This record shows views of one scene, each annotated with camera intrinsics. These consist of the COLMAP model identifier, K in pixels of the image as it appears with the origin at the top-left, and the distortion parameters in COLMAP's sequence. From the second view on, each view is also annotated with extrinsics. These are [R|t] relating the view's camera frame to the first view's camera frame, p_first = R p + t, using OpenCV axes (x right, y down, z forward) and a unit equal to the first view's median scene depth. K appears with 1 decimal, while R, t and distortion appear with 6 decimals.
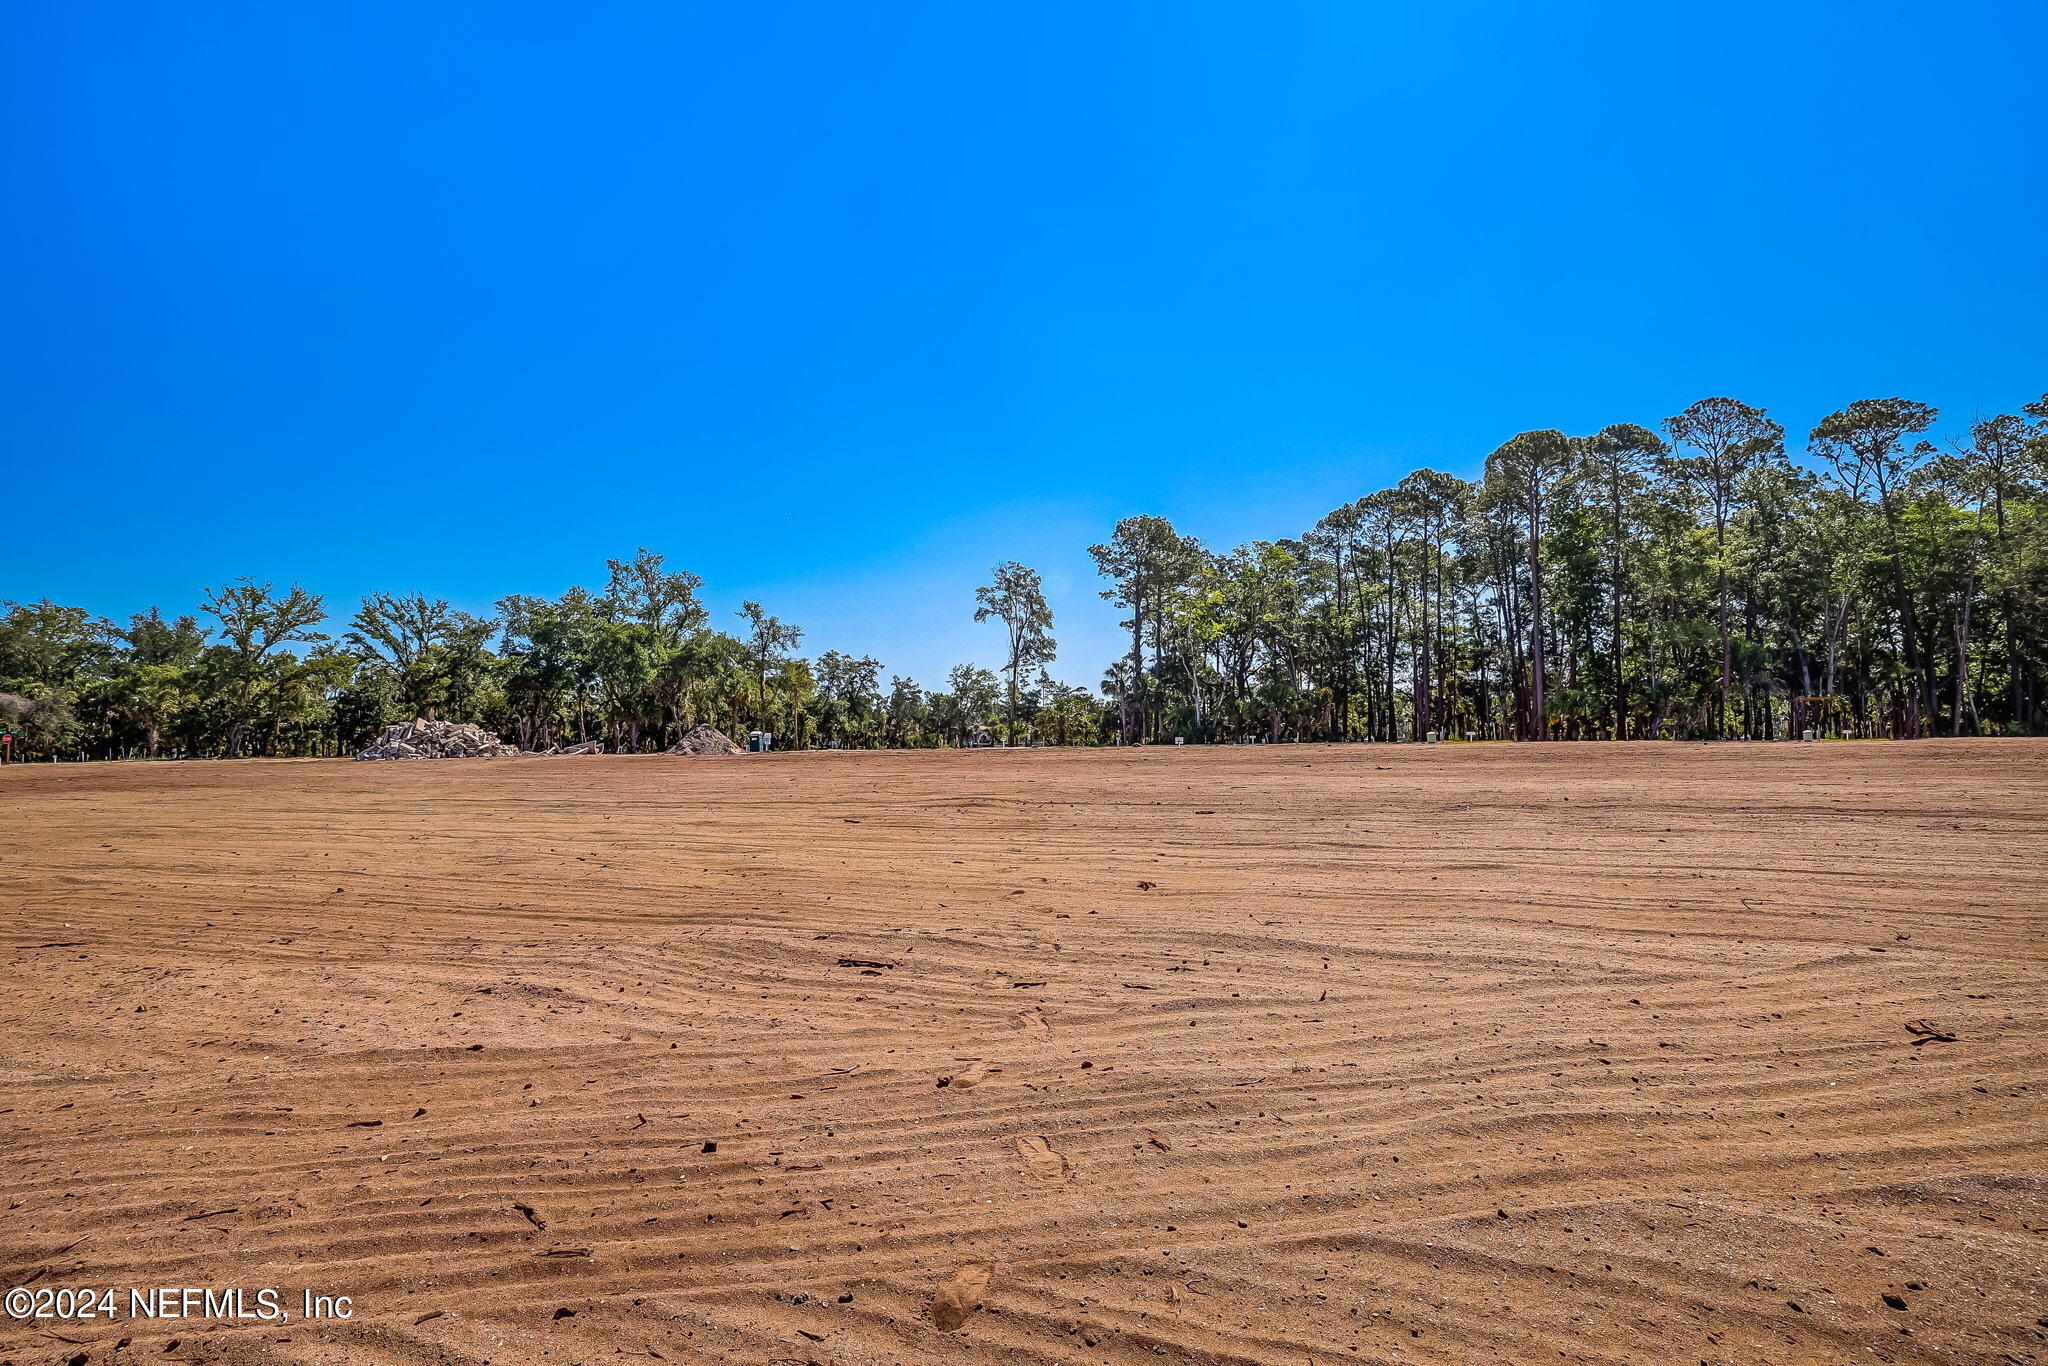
lens RADIAL K [[893.0, 0, 1016.8], [0, 893.0, 676.5], [0, 0, 1]] dist [-0.035951, 0.020597]
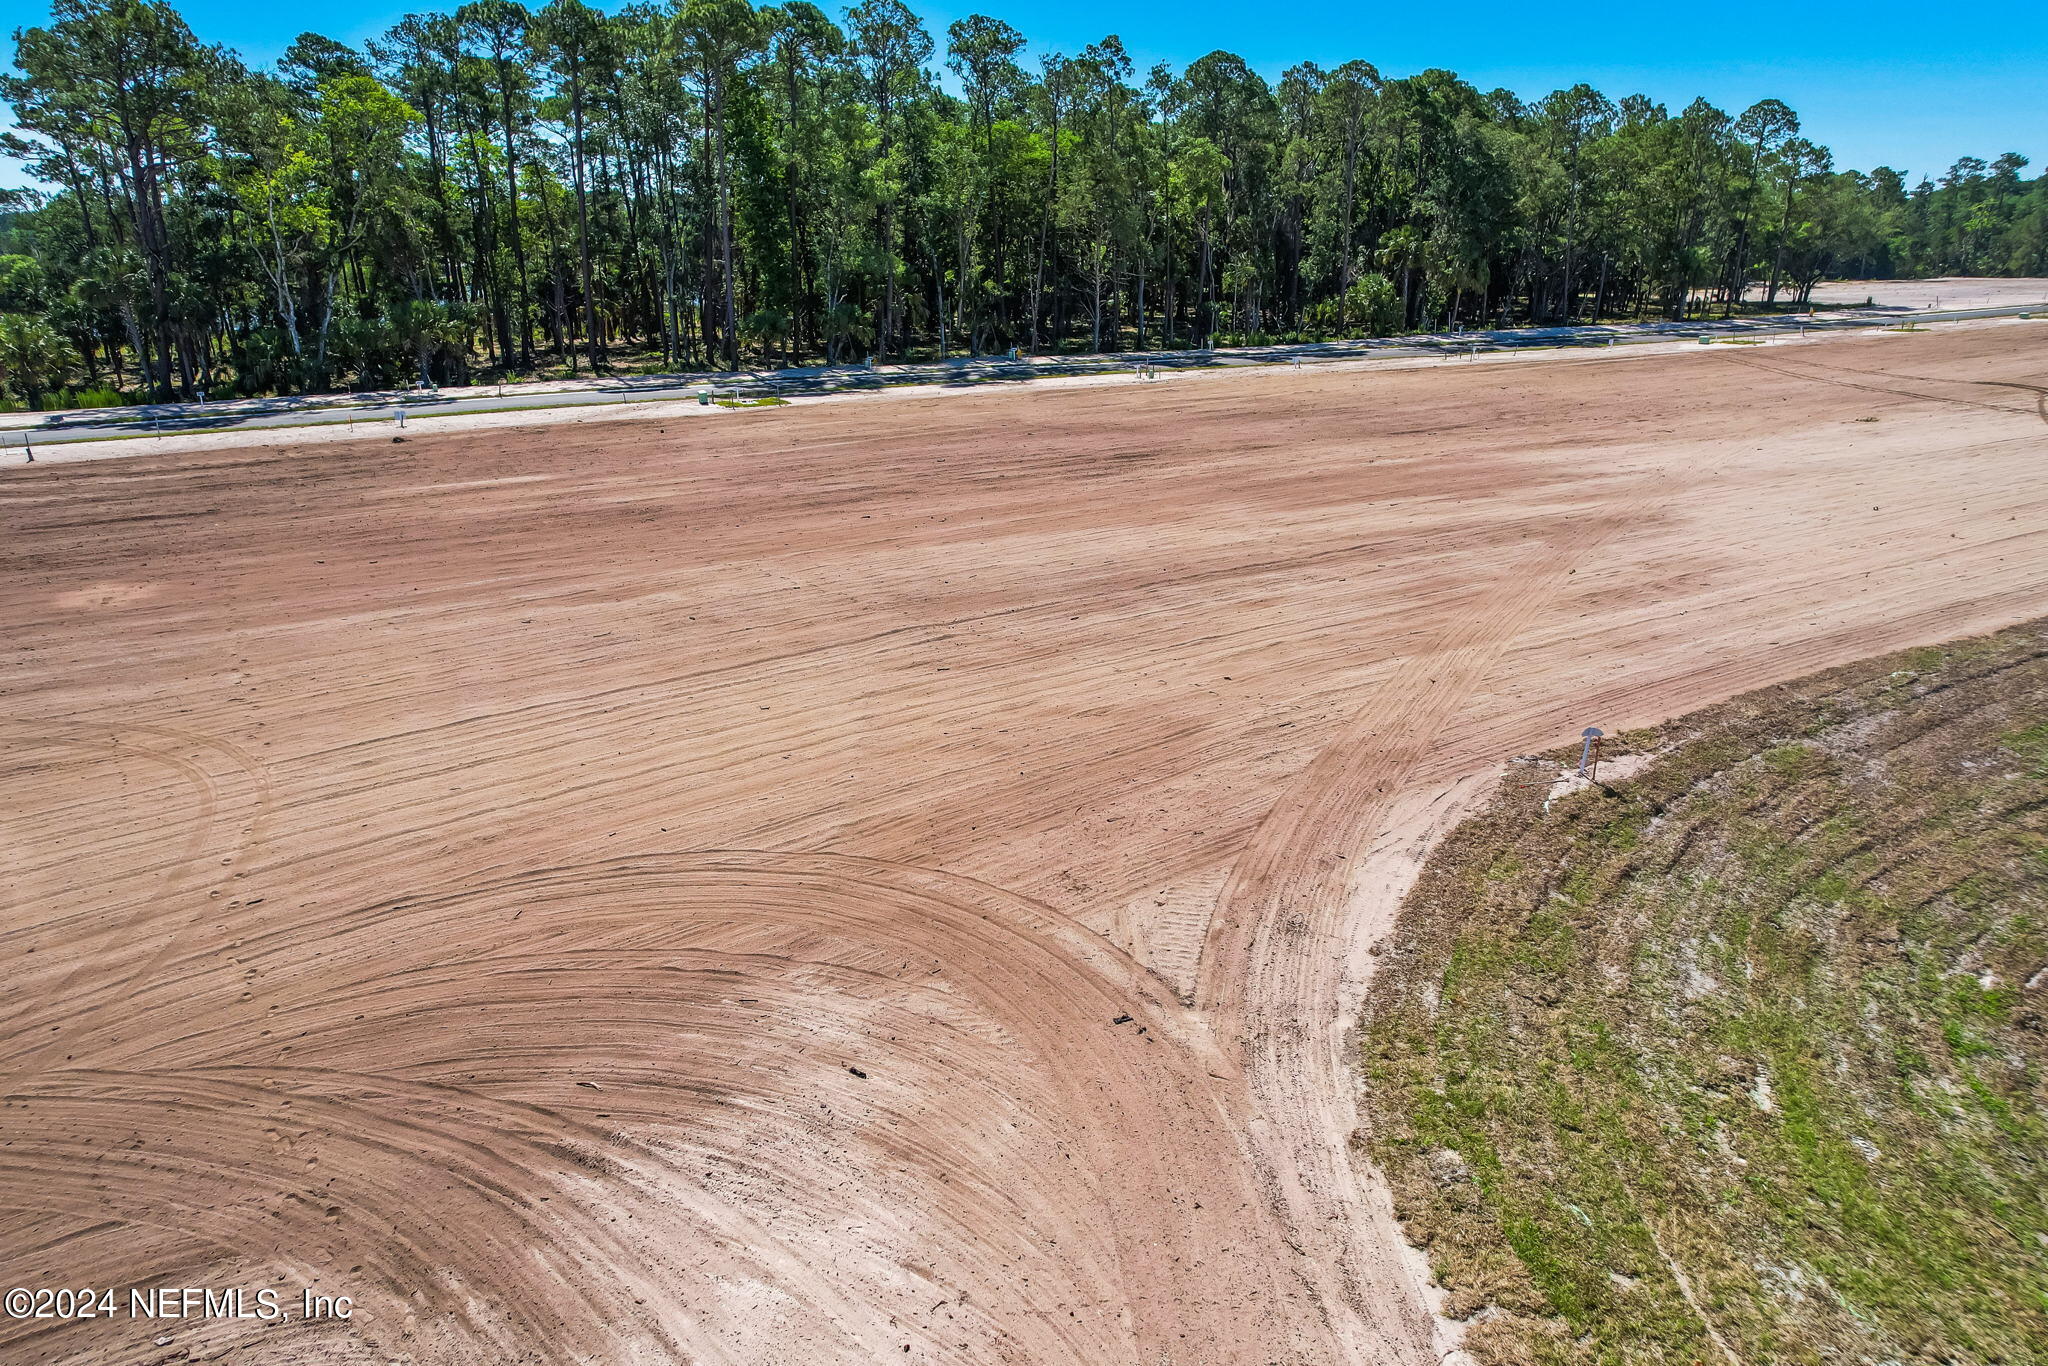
lens RADIAL K [[1326.6, 0, 1026.7], [0, 1326.6, 693.4], [0, 0, 1]] dist [-0.072876, 0.077774]
pose [[0.598161, -0.255977, 0.759394, -0.261391], [-0.058674, 0.931080, 0.360066, -0.090352], [-0.799225, -0.259934, 0.541917, -0.057303]]
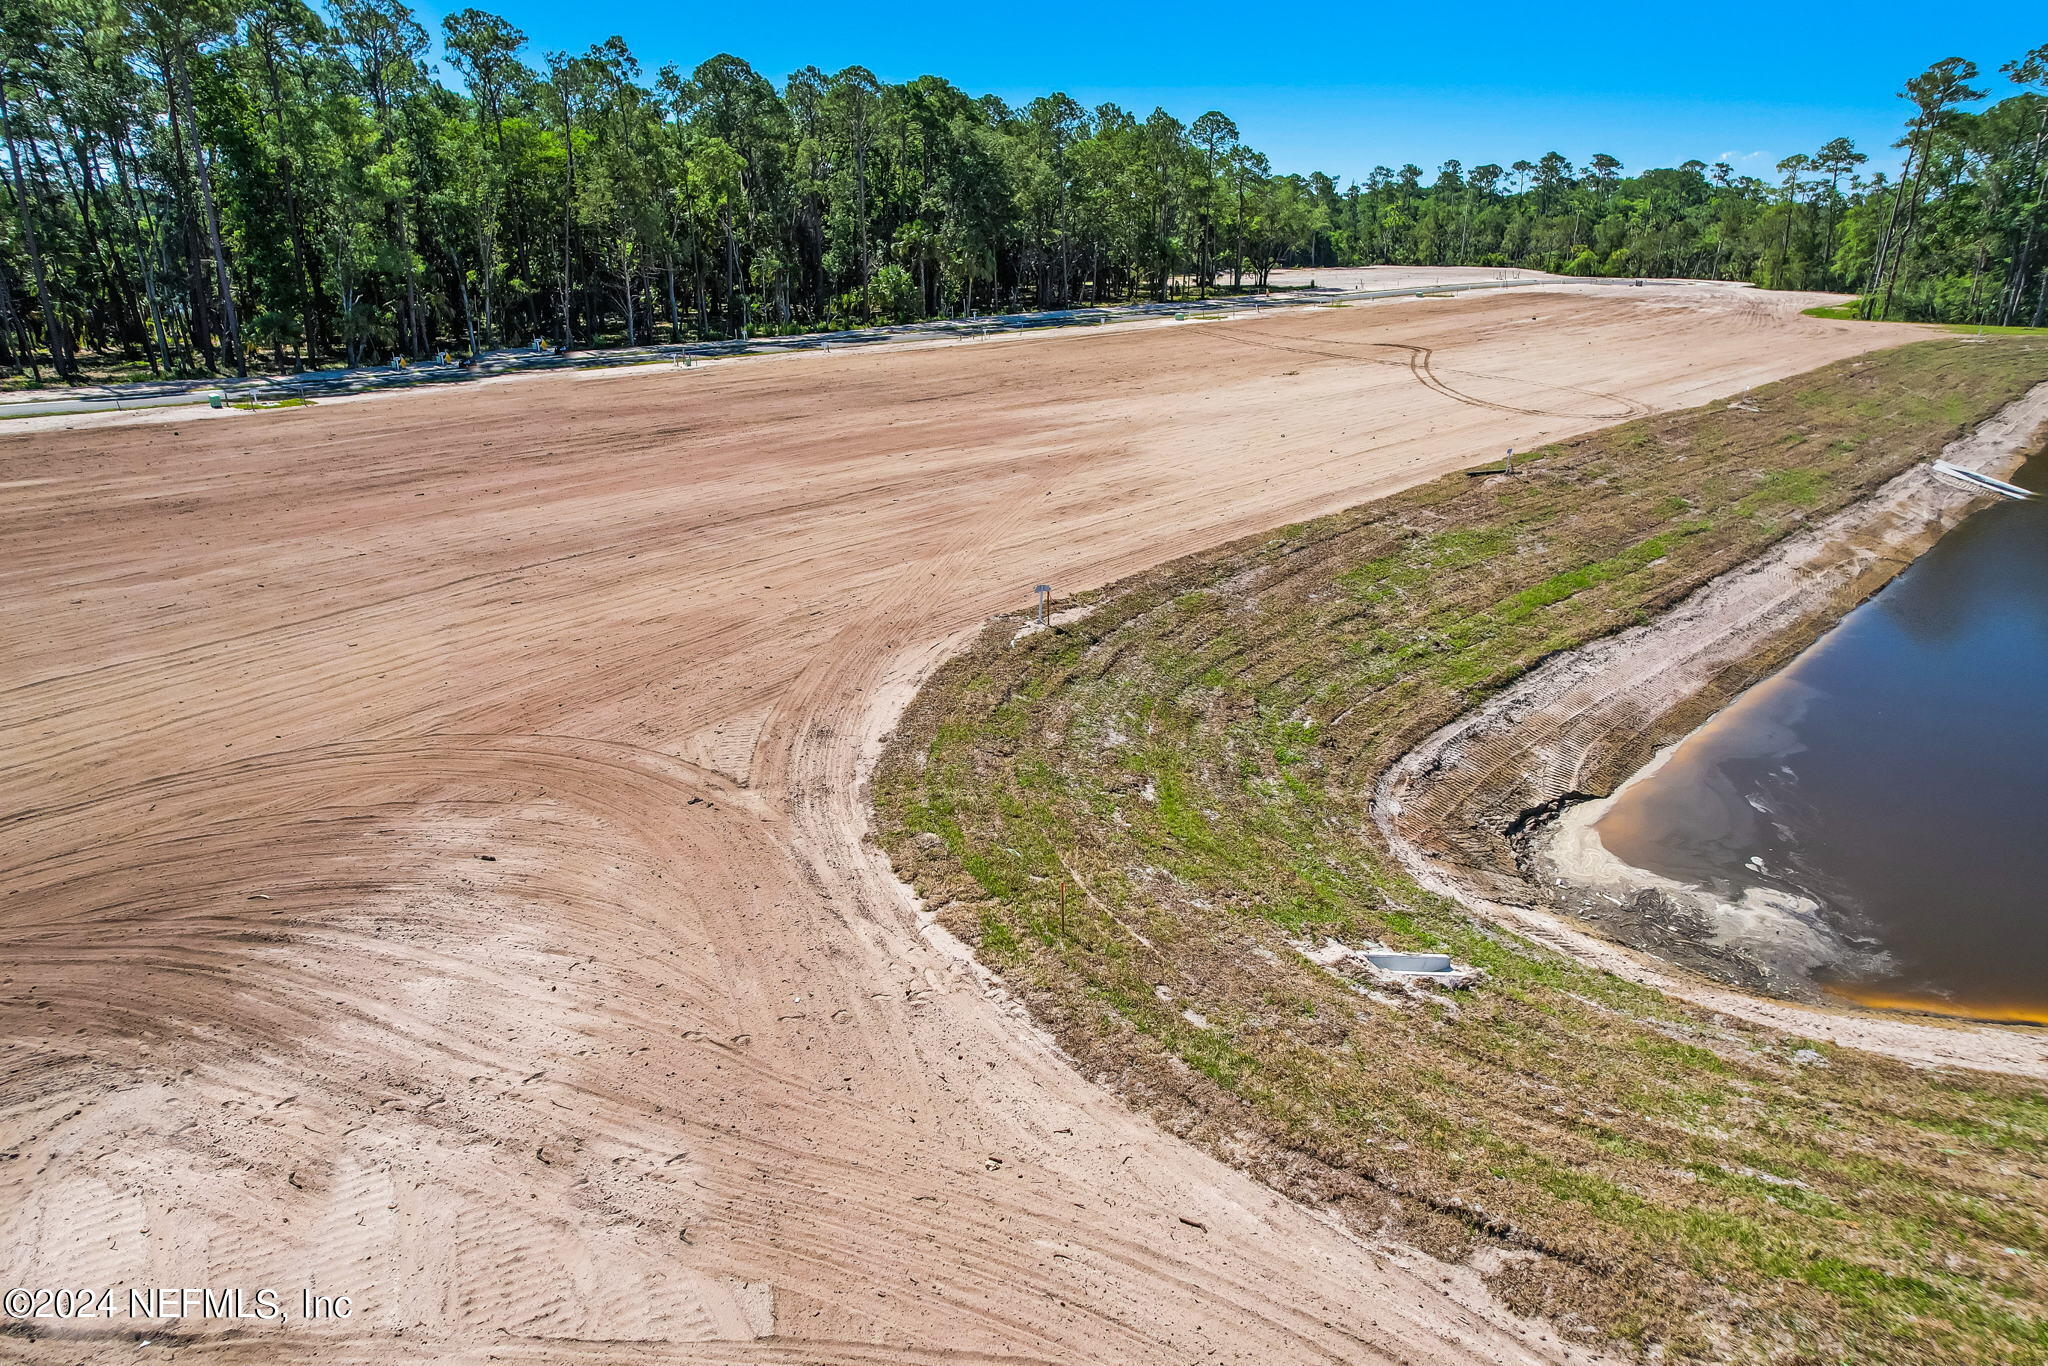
lens RADIAL K [[1326.6, 0, 1026.7], [0, 1326.6, 693.4], [0, 0, 1]] dist [-0.072876, 0.077774]
pose [[0.303799, -0.306540, 0.902075, -0.320083], [-0.064345, 0.938062, 0.340439, -0.087874], [-0.950561, -0.161469, 0.265258, -0.099627]]
